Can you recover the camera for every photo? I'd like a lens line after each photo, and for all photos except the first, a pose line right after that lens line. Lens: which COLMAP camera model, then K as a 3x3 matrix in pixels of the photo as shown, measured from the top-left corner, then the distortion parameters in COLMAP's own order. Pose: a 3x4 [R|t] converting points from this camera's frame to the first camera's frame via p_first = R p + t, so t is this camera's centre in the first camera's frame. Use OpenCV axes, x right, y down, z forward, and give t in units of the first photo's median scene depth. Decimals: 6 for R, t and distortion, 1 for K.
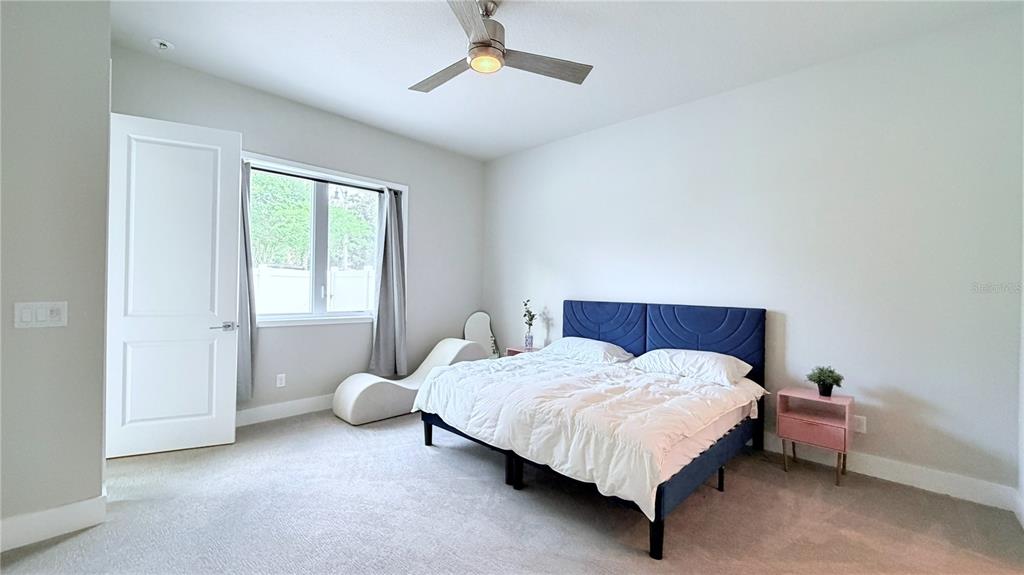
lens RADIAL K [[409.0, 0, 509.5], [0, 409.0, 286.5], [0, 0, 1]] dist [0.000194, -0.000111]
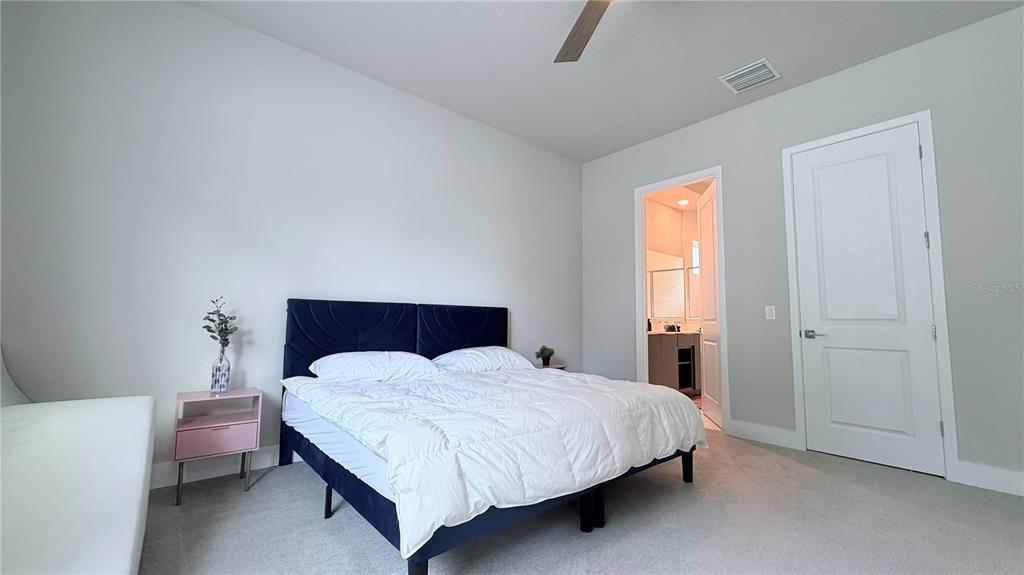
lens RADIAL K [[409.0, 0, 509.5], [0, 409.0, 286.5], [0, 0, 1]] dist [0.000194, -0.000111]
pose [[0.089145, 0.068056, 0.993691, -0.993698], [-0.011232, 0.997668, -0.067321, 0.117124], [-0.995955, -0.005159, 0.089701, 1.371656]]
